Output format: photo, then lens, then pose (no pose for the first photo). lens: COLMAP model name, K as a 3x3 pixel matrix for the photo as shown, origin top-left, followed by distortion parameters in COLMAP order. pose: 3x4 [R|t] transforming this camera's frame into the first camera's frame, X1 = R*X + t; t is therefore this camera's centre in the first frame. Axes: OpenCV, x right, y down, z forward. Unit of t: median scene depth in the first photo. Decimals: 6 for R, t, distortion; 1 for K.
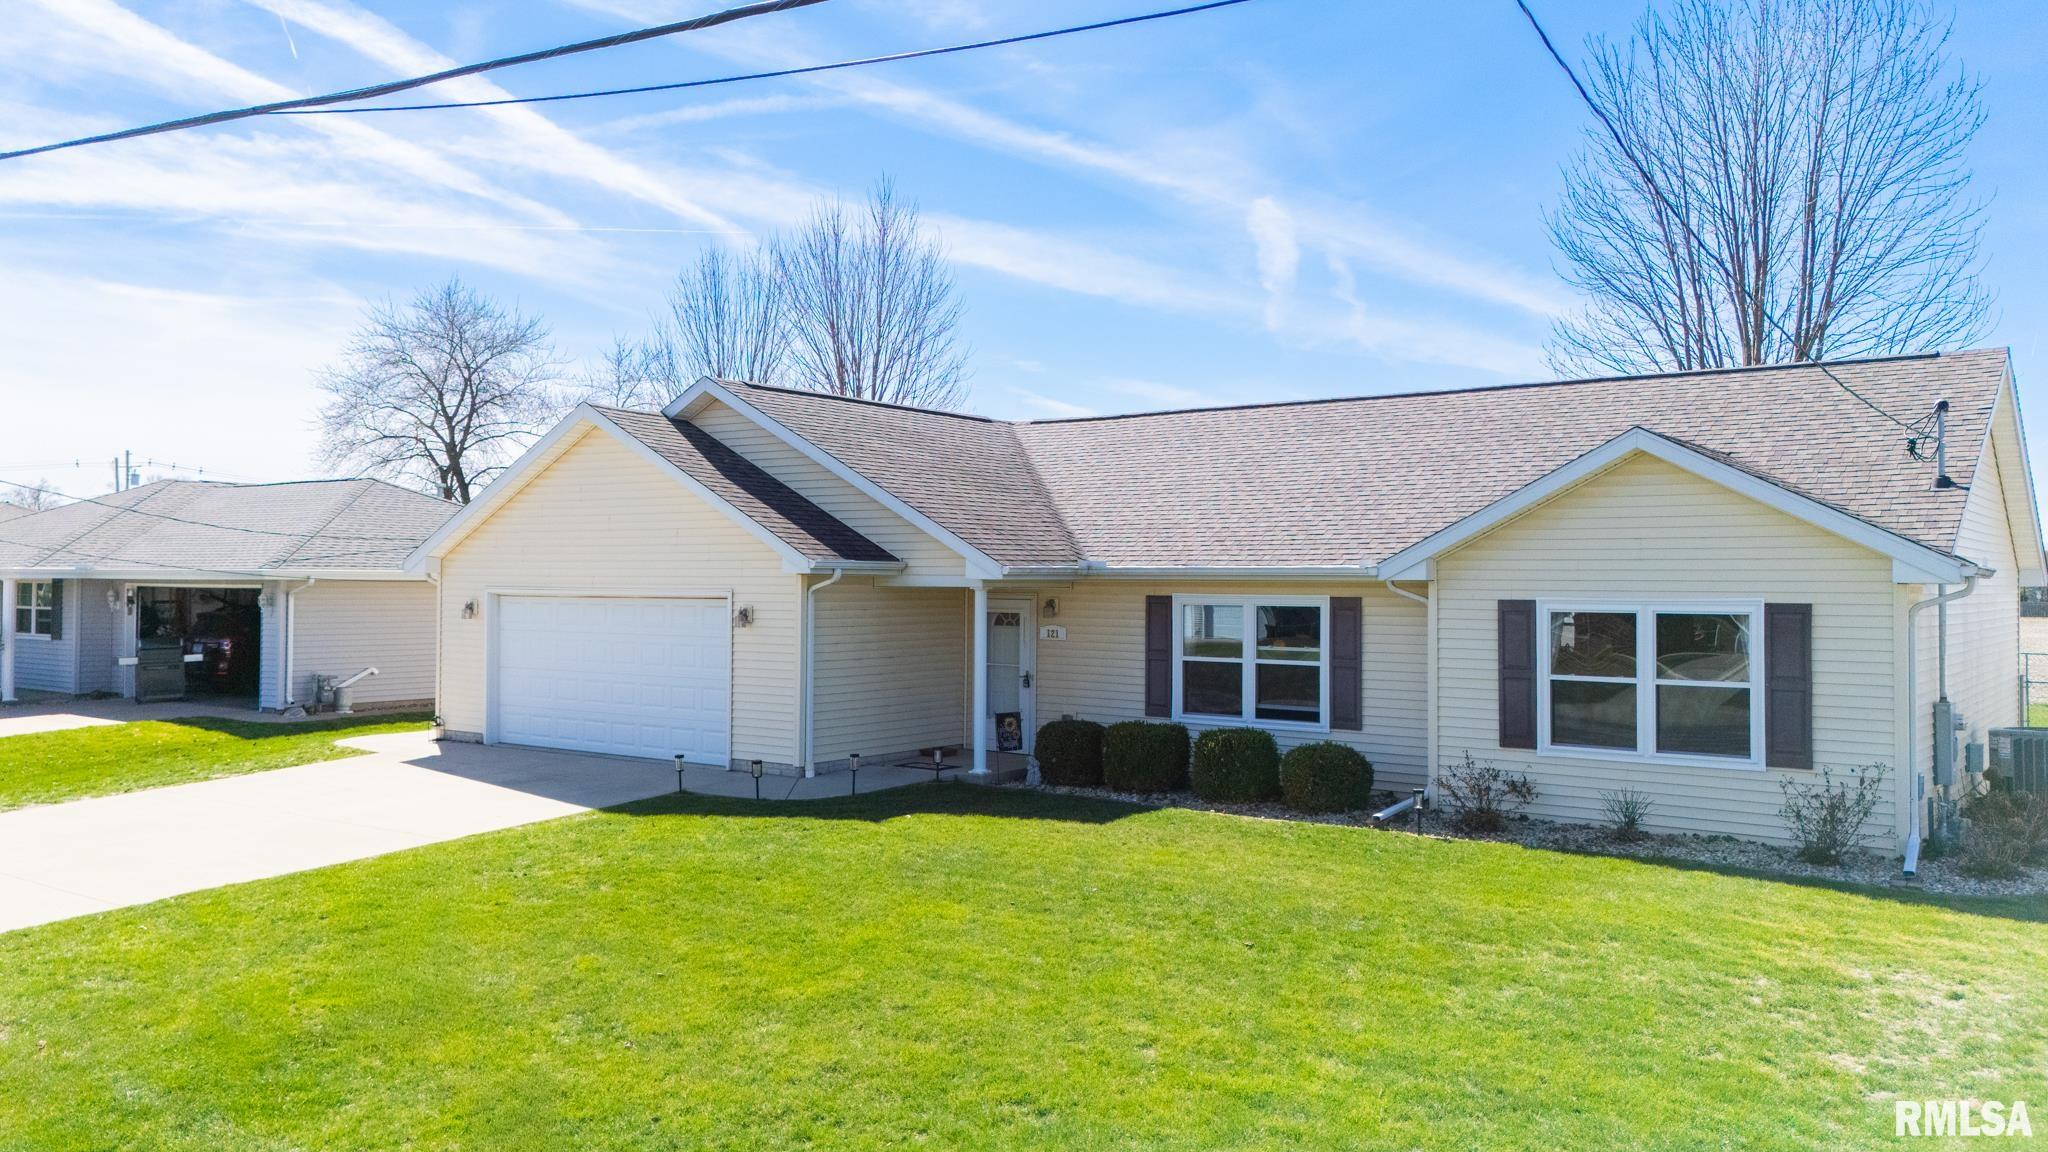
lens RADIAL K [[1529.8, 0, 1029.7], [0, 1529.8, 573.7], [0, 0, 1]] dist [0.102399, -0.108765]
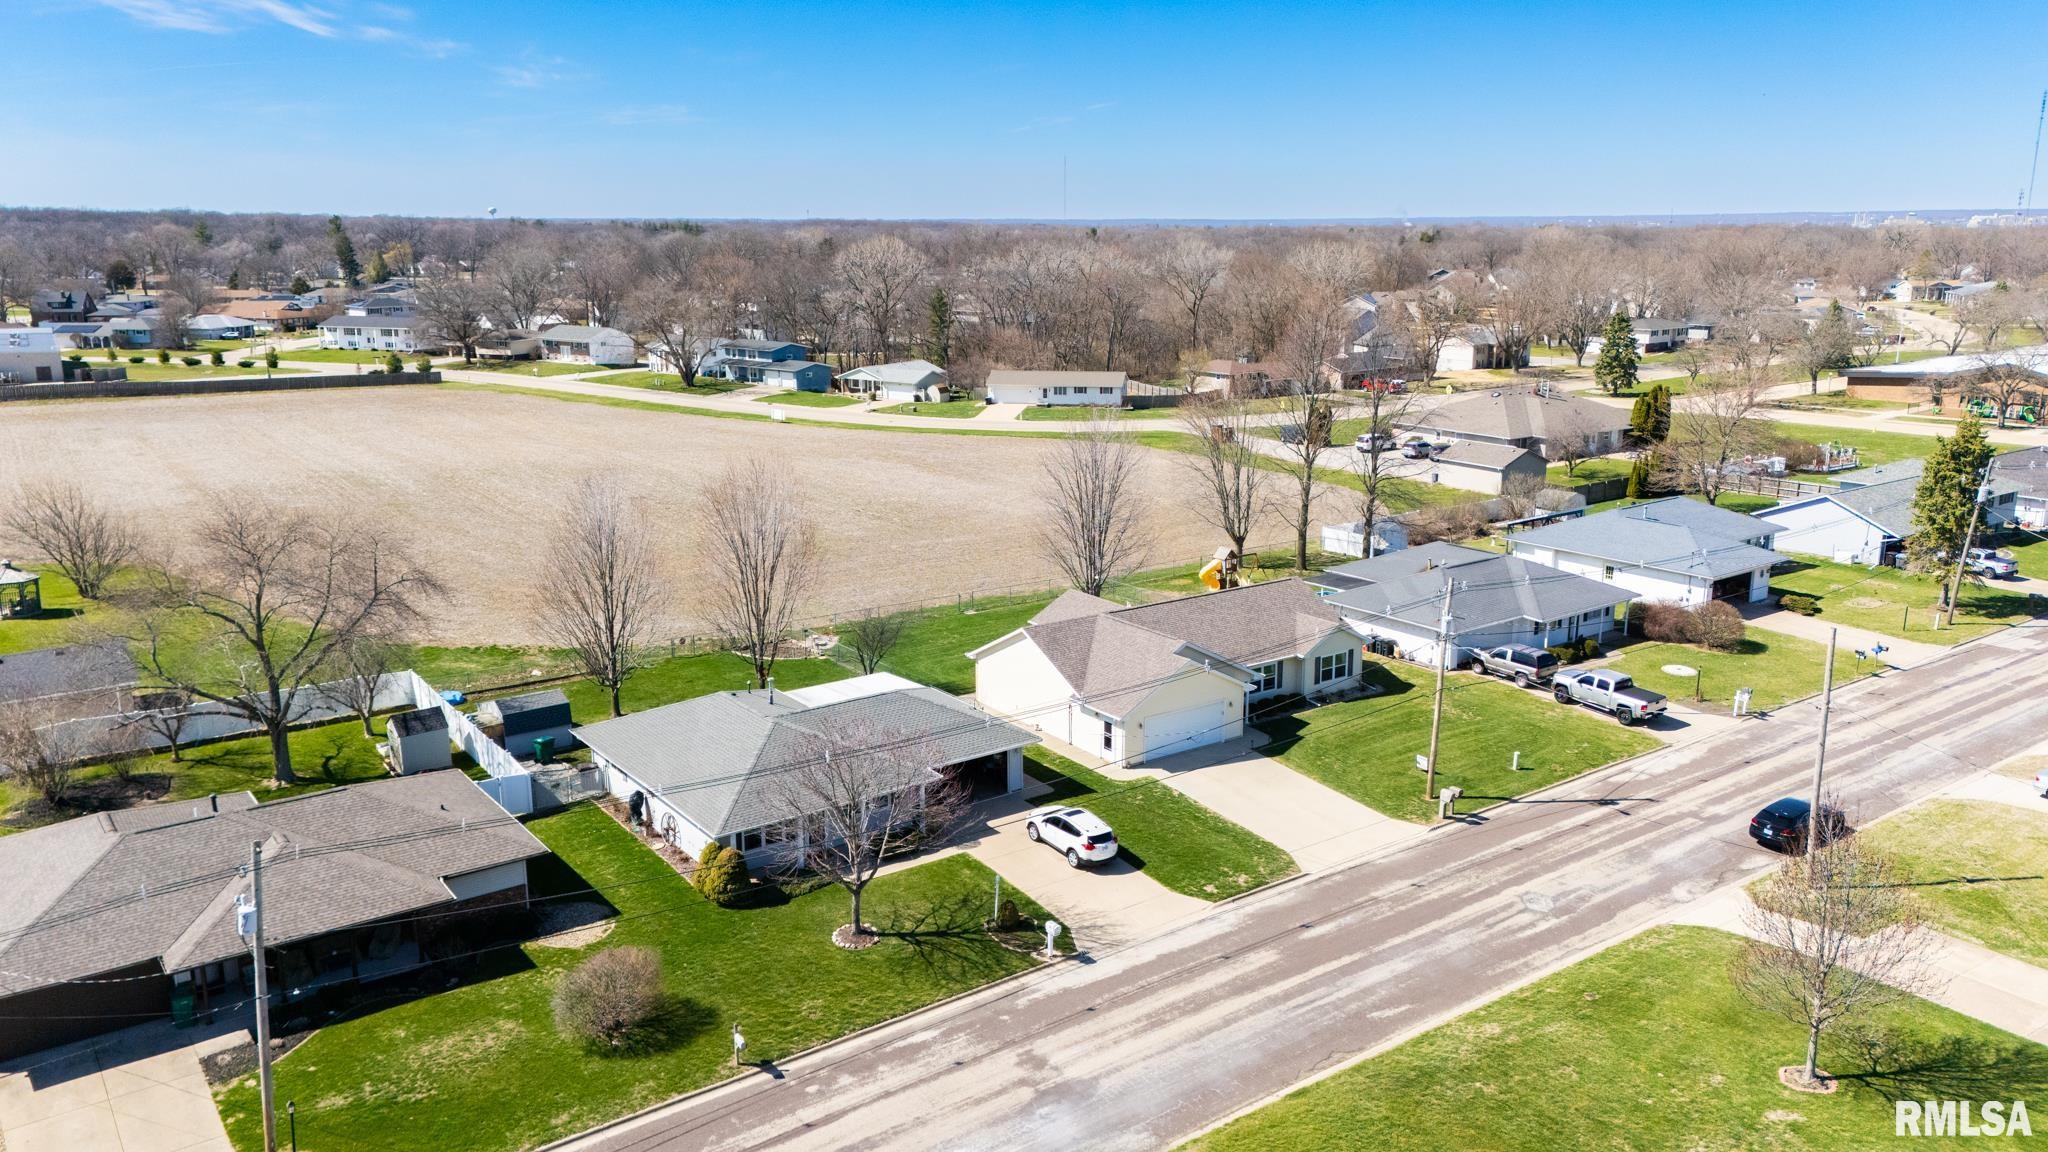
lens RADIAL K [[1529.8, 0, 1029.7], [0, 1529.8, 573.7], [0, 0, 1]] dist [0.102399, -0.108765]
pose [[0.302024, -0.220013, 0.927564, -4.457220], [-0.002271, 0.972835, 0.231490, -1.371575], [-0.953298, -0.072022, 0.293320, 0.414258]]
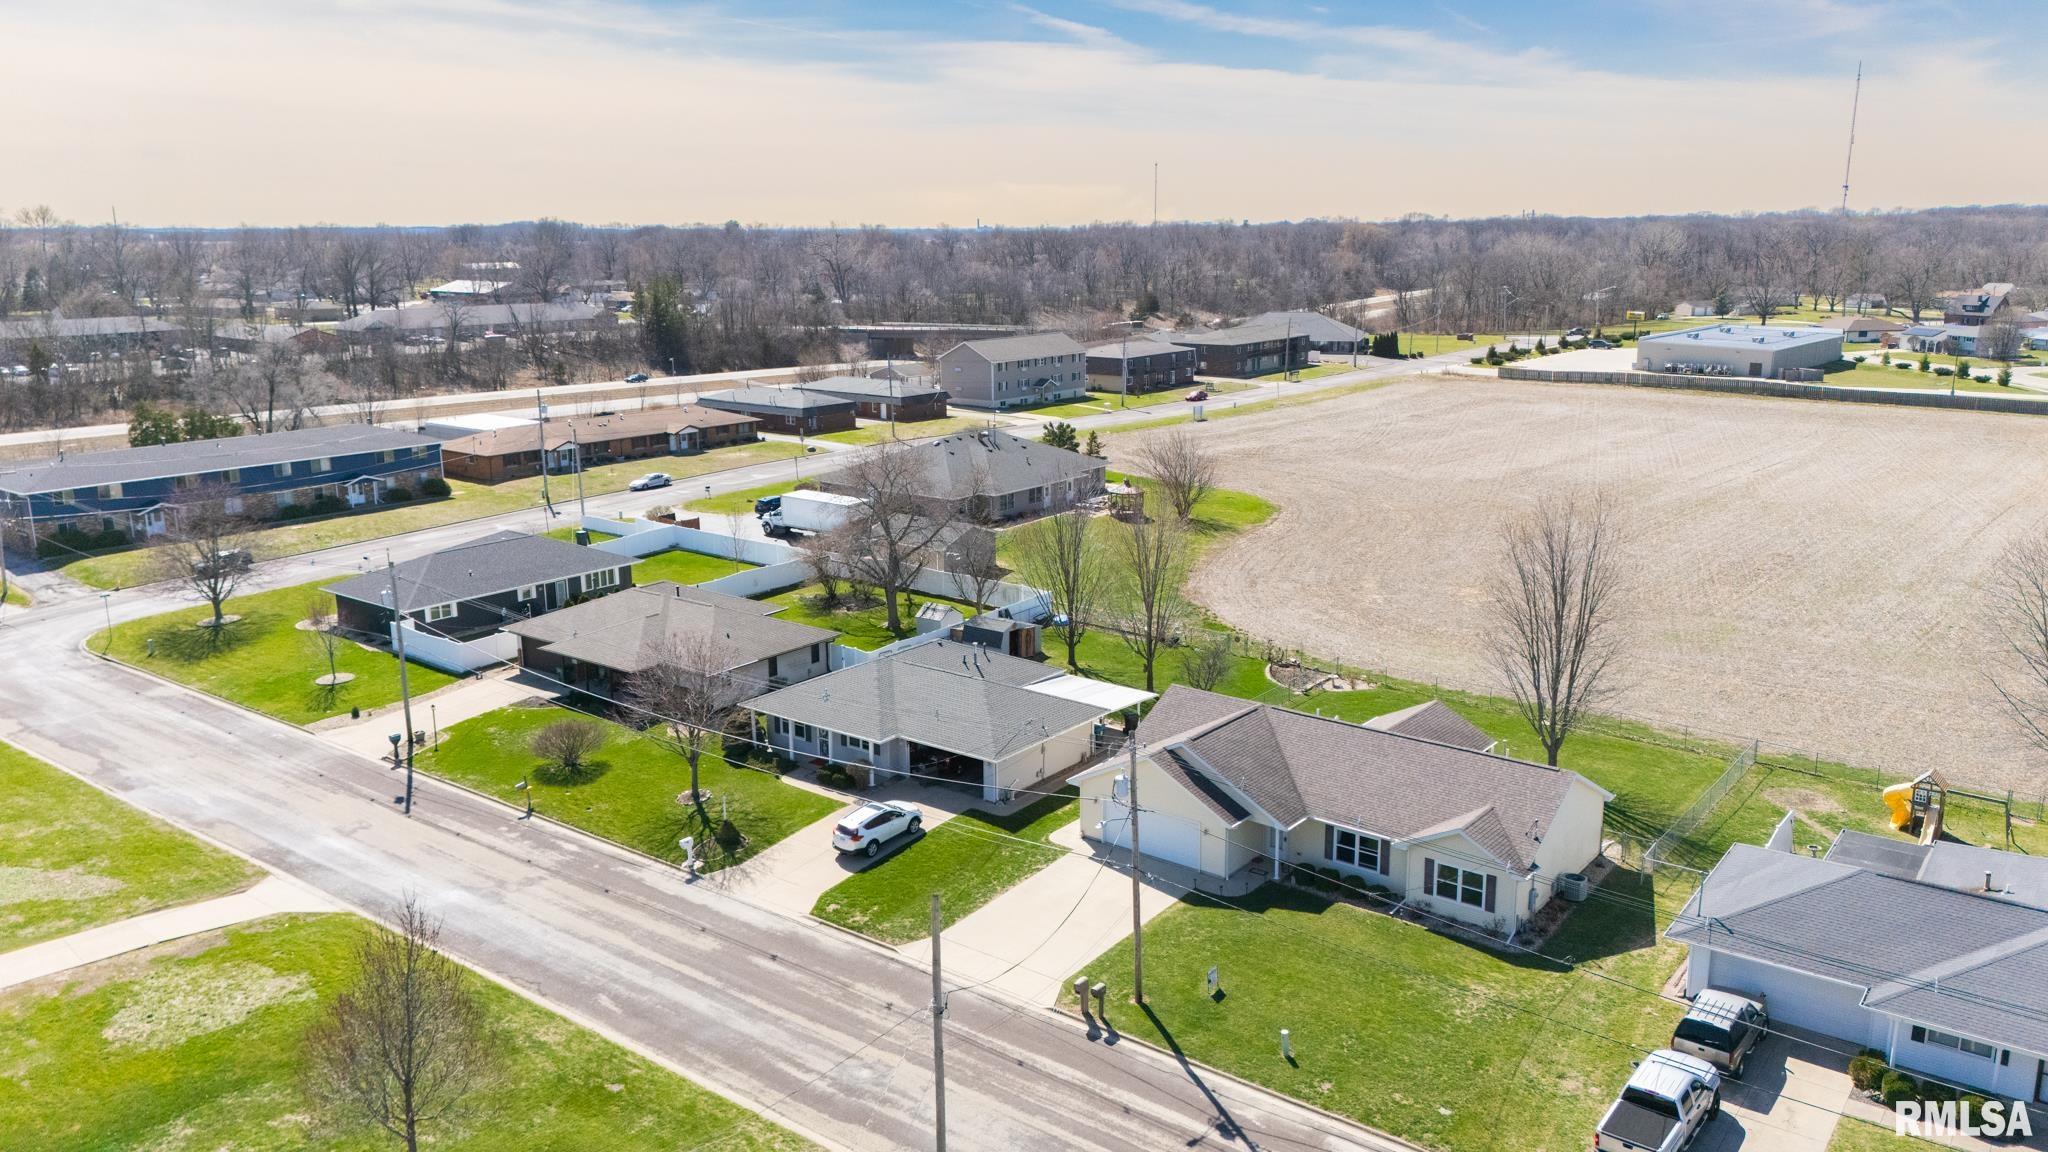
lens RADIAL K [[1529.8, 0, 1029.7], [0, 1529.8, 573.7], [0, 0, 1]] dist [0.102399, -0.108765]
pose [[0.999326, -0.001234, -0.036694, -0.509403], [0.009652, 0.973113, 0.230126, -1.485824], [0.035423, -0.230325, 0.972469, -2.471410]]
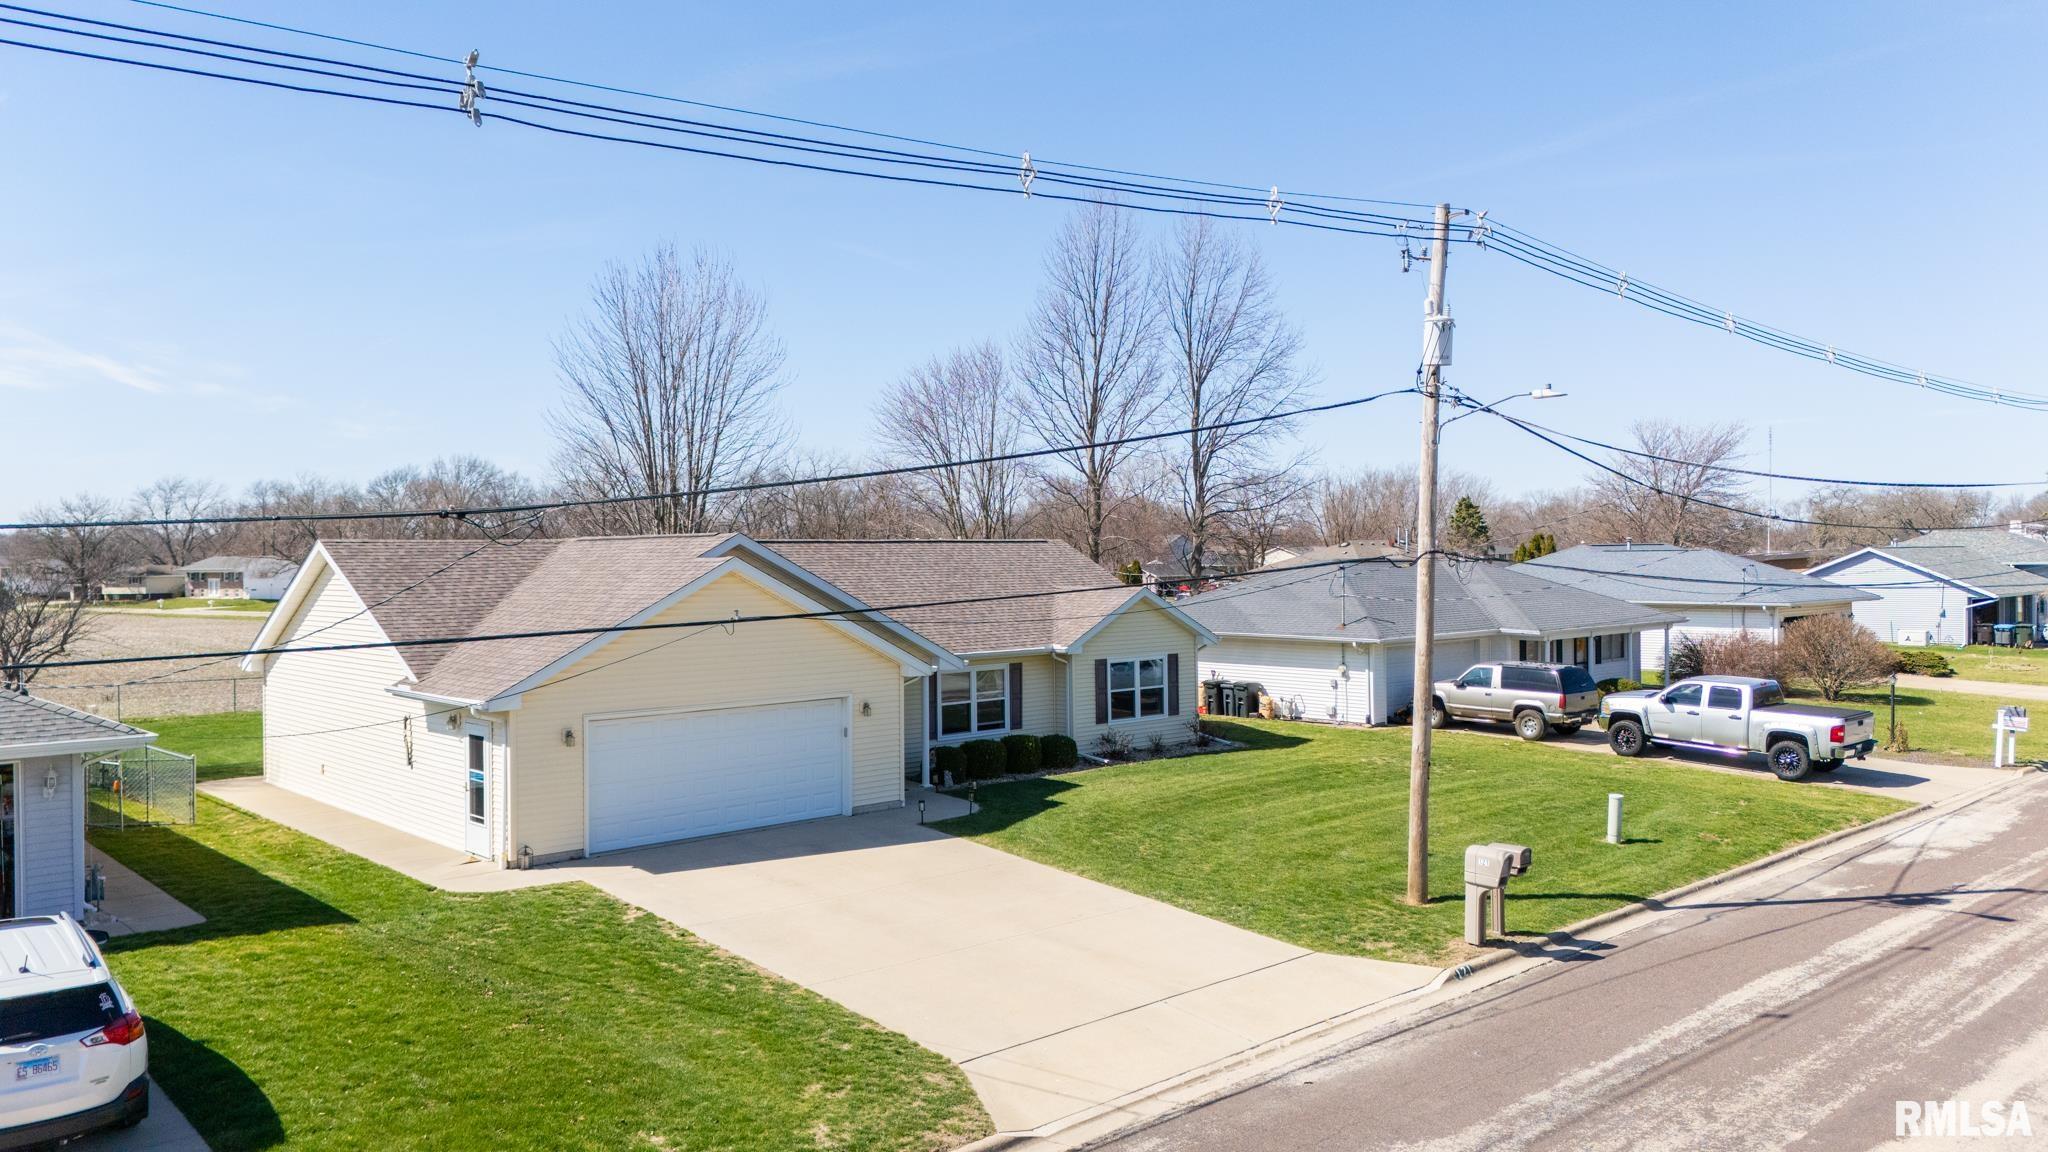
lens RADIAL K [[1500.2, 0, 1024.0], [0, 1500.2, 576.0], [0, 0, 1]] dist [0.106186, -0.099335]
pose [[0.199888, -0.021198, 0.979589, -1.801467], [0.011780, 0.999746, 0.019230, -0.143315], [-0.979748, 0.007696, 0.200087, 0.634327]]
